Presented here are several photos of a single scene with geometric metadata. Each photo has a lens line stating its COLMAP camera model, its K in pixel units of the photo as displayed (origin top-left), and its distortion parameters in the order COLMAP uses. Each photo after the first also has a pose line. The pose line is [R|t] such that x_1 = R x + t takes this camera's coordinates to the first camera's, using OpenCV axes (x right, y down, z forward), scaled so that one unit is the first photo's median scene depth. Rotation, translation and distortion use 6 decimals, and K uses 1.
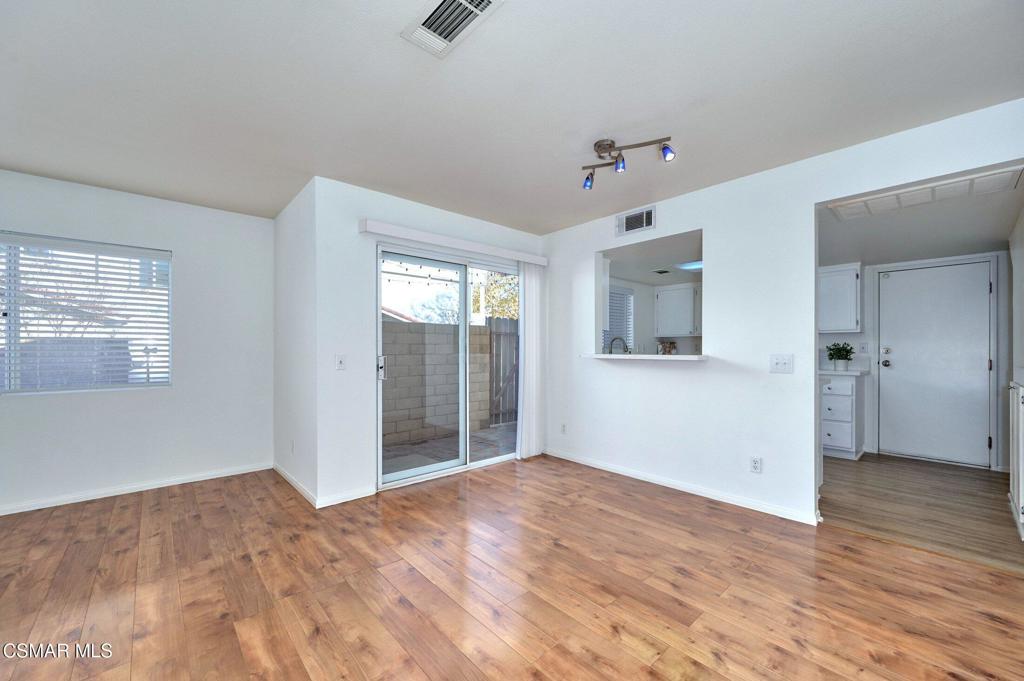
lens RADIAL K [[401.4, 0, 515.2], [0, 401.4, 351.4], [0, 0, 1]] dist [0.000285, 0.000137]
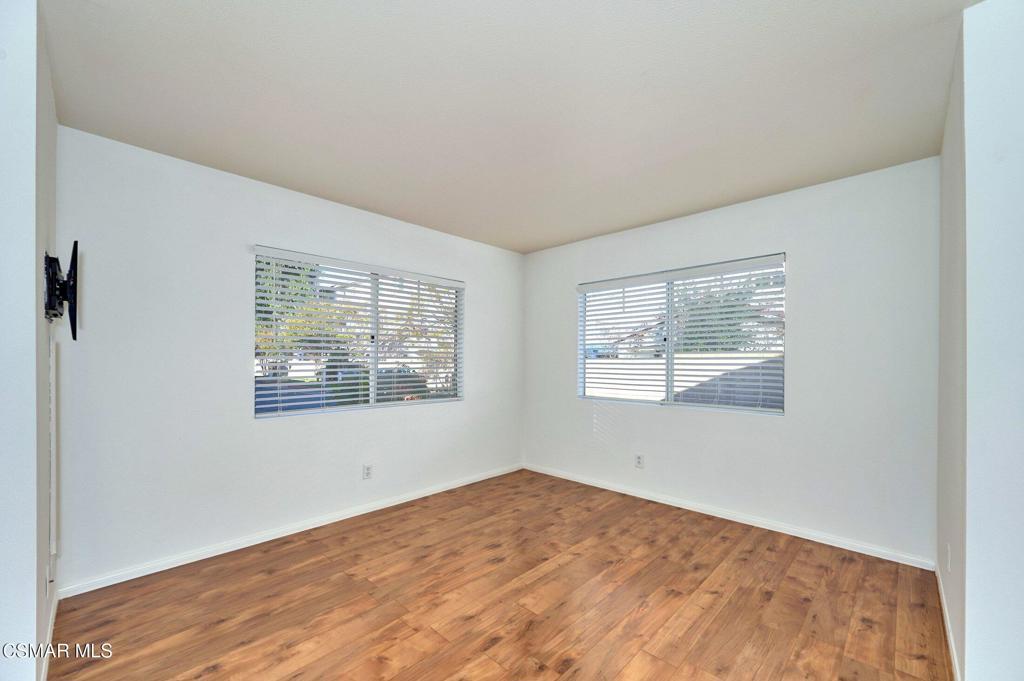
lens RADIAL K [[407.8, 0, 514.1], [0, 407.8, 358.3], [0, 0, 1]] dist [0.001748, 0.000086]
pose [[0.067710, -0.004209, -0.997696, -0.050521], [-0.002912, 0.999986, -0.004417, -0.024091], [0.997701, 0.003205, 0.067697, 0.407590]]
